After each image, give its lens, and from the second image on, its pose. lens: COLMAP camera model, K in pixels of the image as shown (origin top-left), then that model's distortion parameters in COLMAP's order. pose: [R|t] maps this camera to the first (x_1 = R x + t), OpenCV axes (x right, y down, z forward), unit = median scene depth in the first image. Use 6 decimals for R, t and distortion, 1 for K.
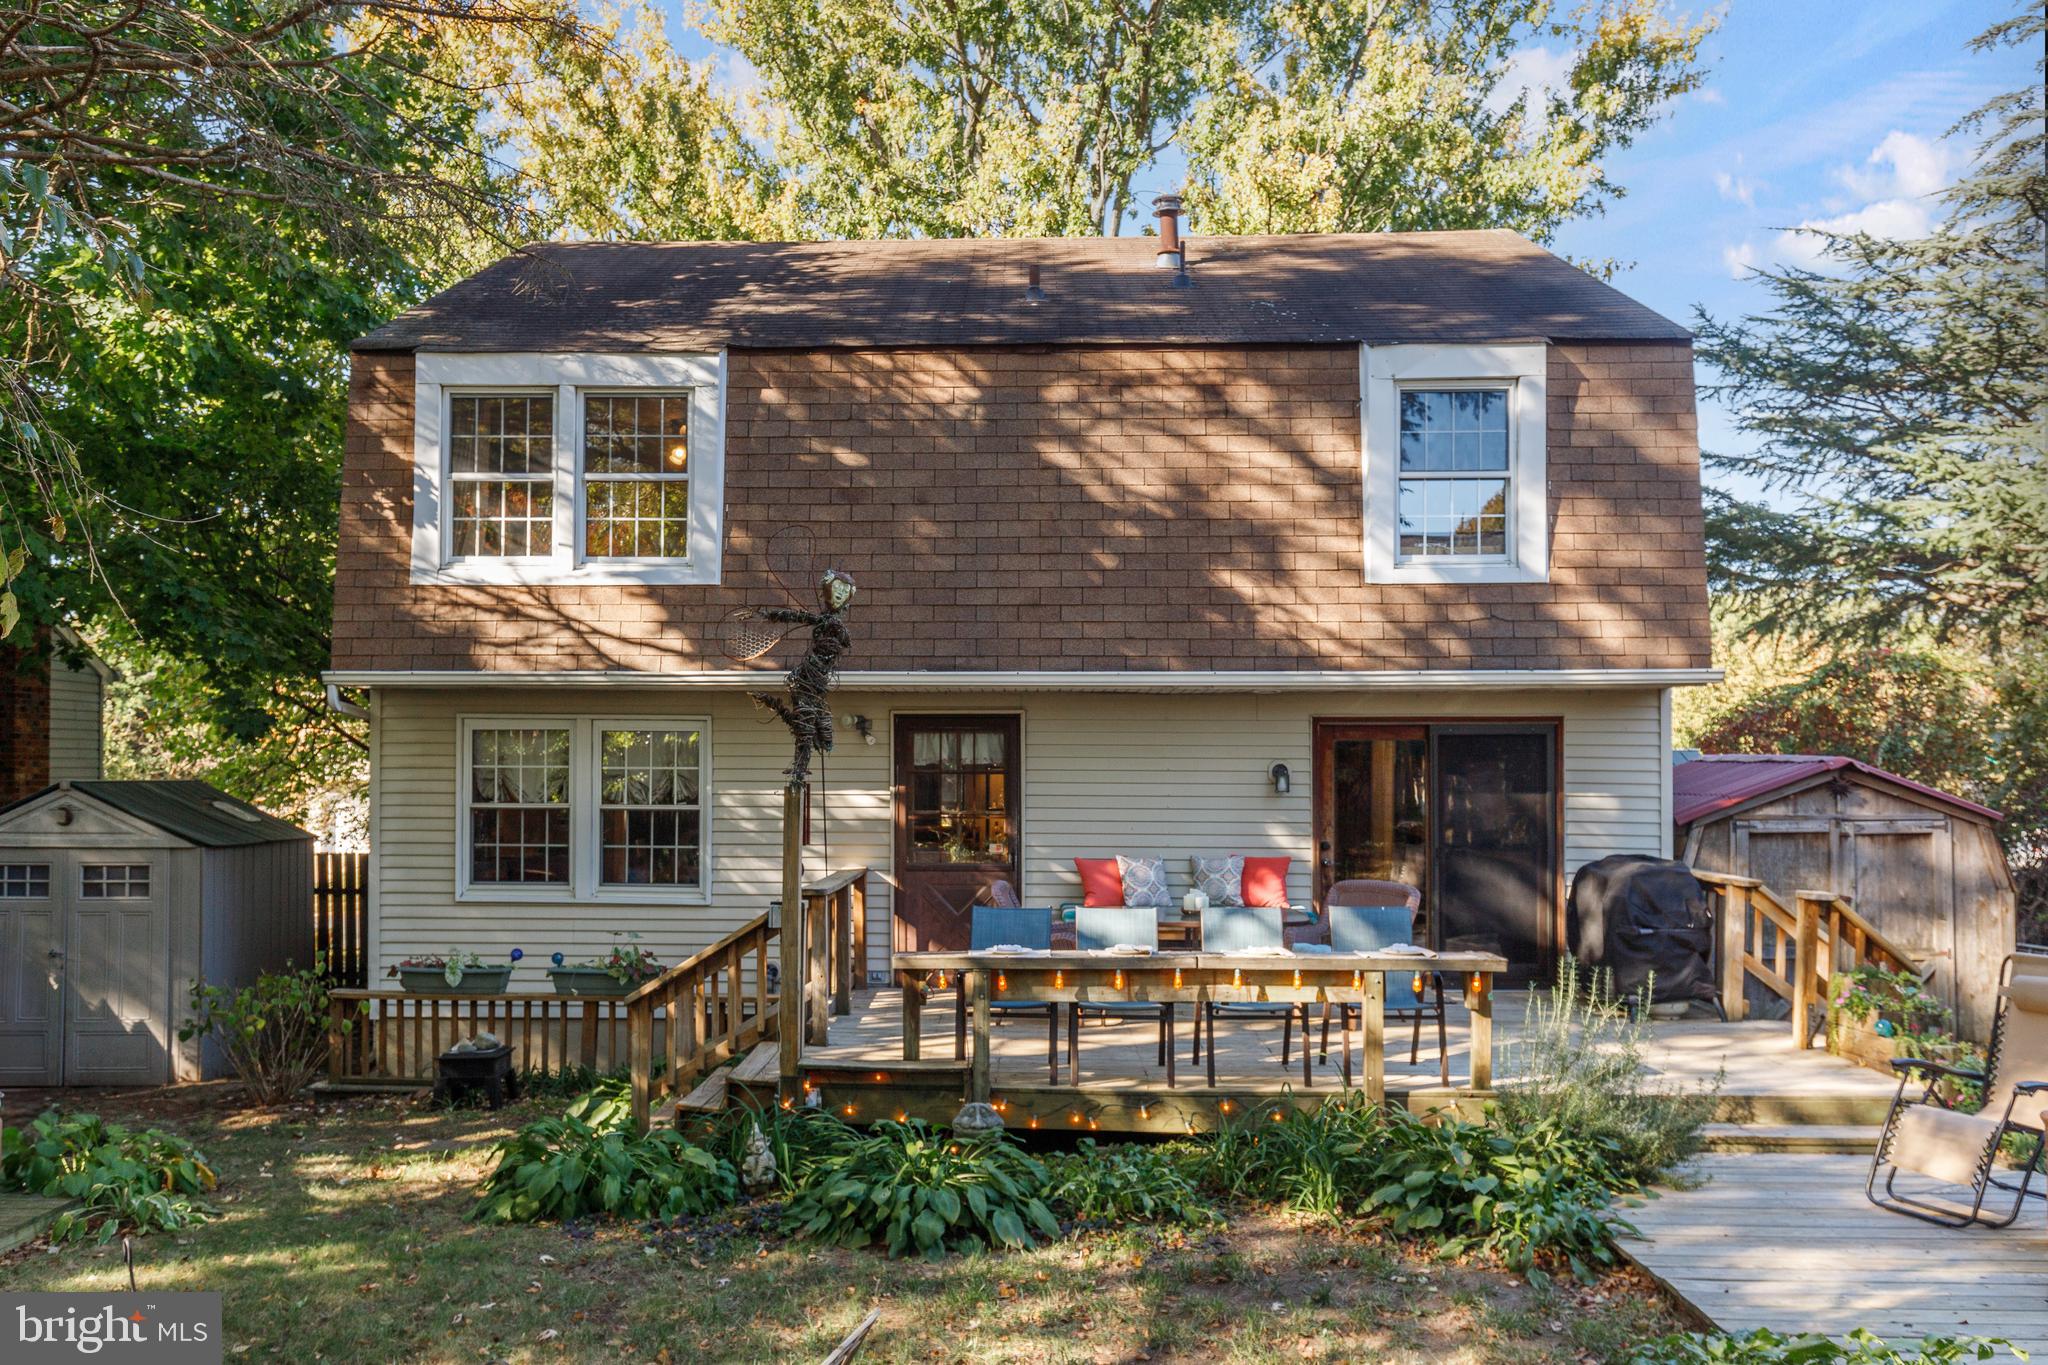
lens RADIAL K [[1657.3, 0, 933.6], [0, 1657.3, 743.2], [0, 0, 1]] dist [-0.023809, 0.042653]
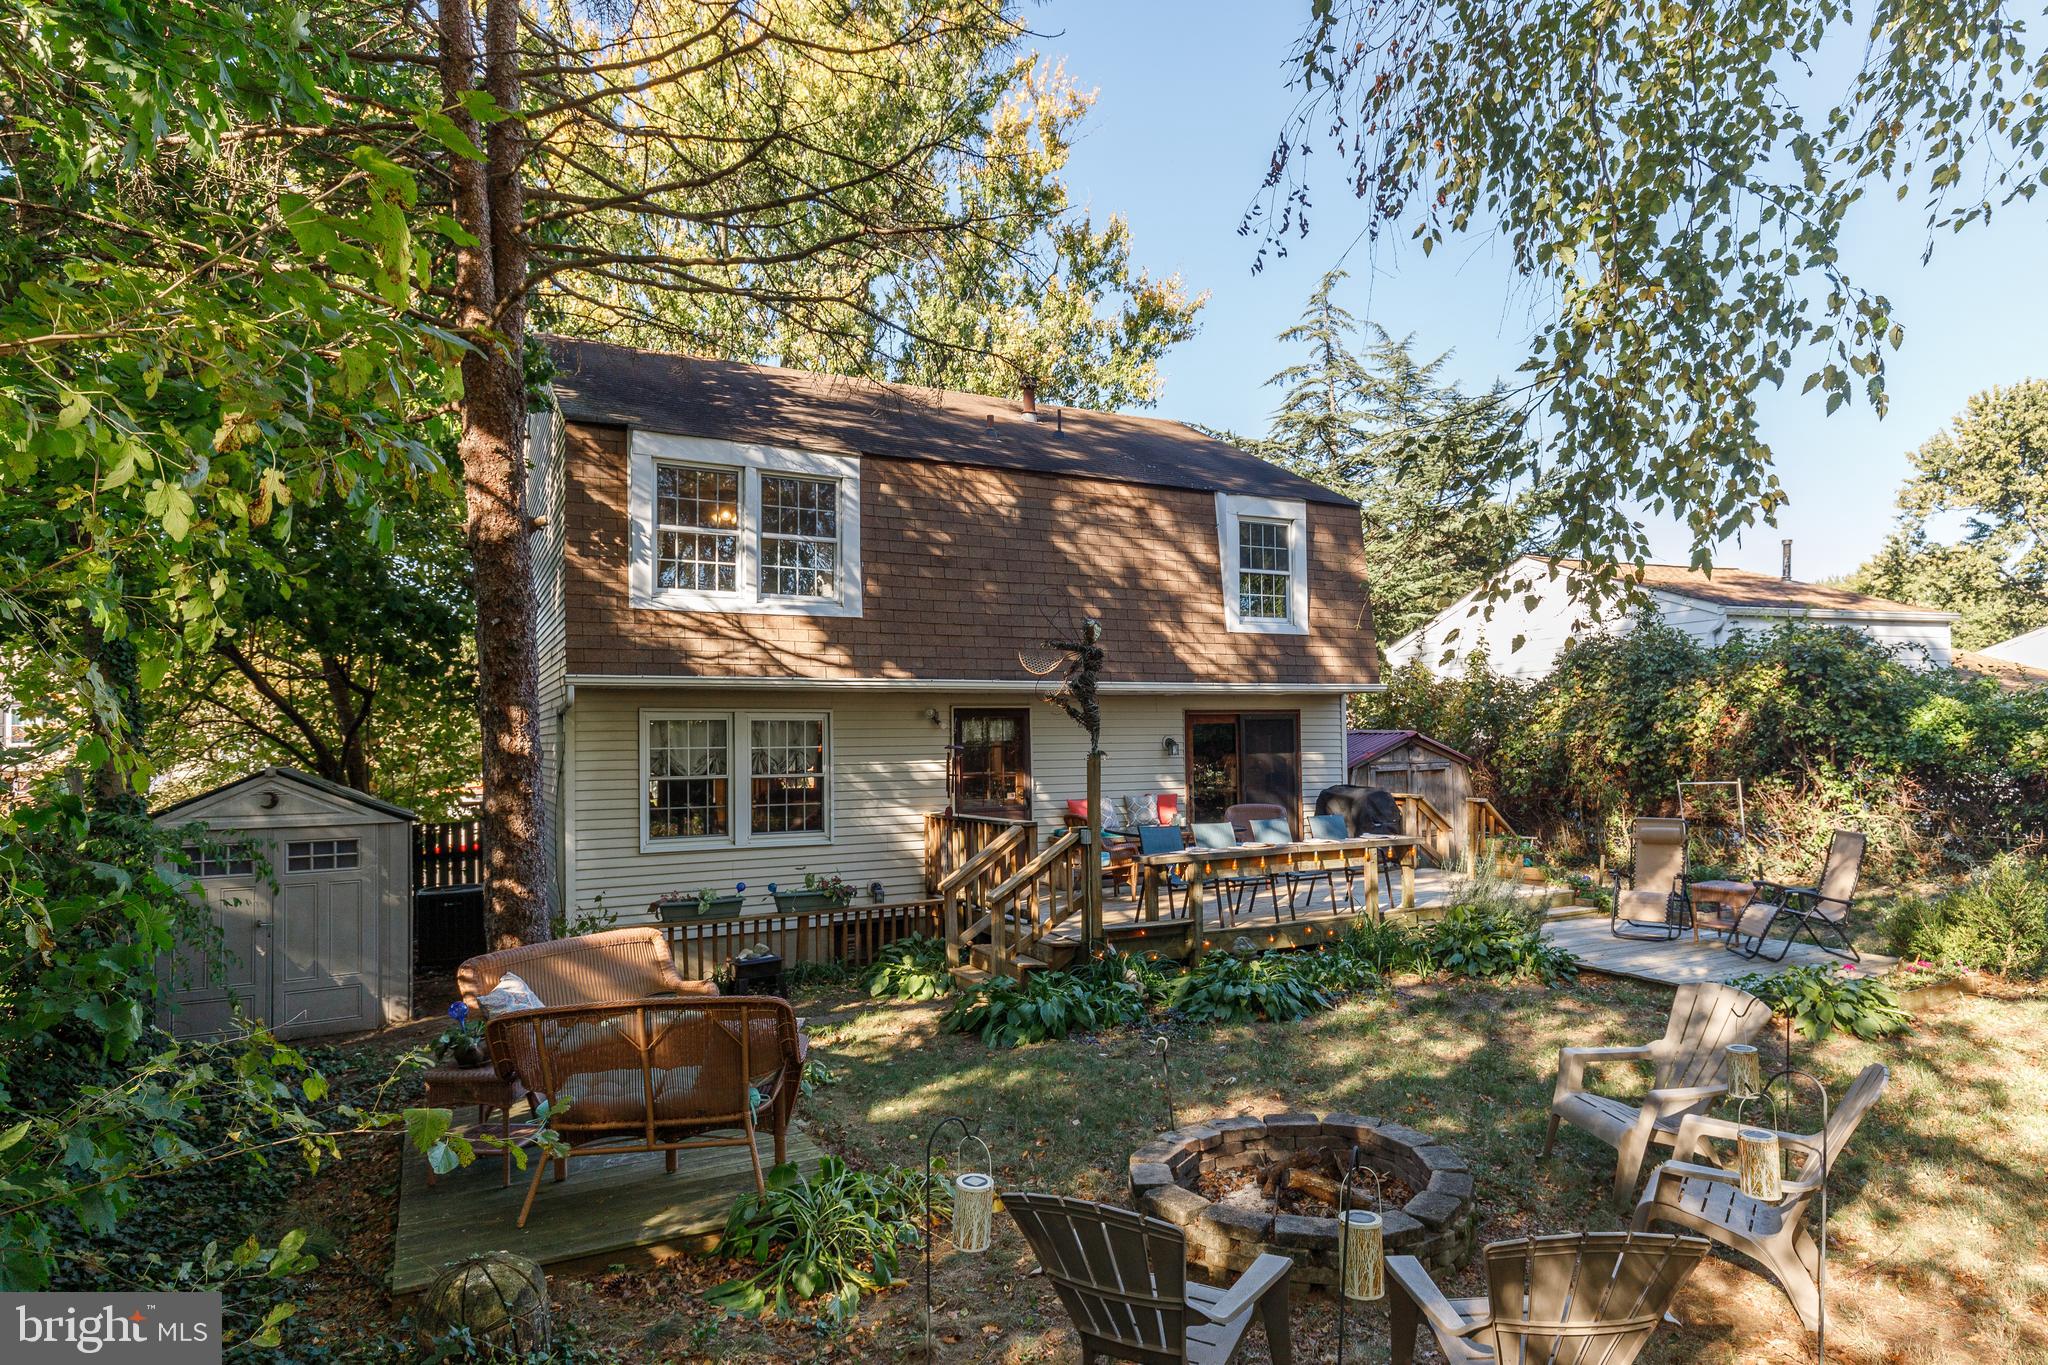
lens RADIAL K [[1185.9, 0, 1084.2], [0, 1185.9, 717.3], [0, 0, 1]] dist [0.002763, -0.000142]
pose [[0.853558, -0.004402, 0.520980, -0.495434], [0.009143, 0.999937, -0.006531, -0.001587], [-0.520918, 0.010338, 0.853544, 0.026890]]
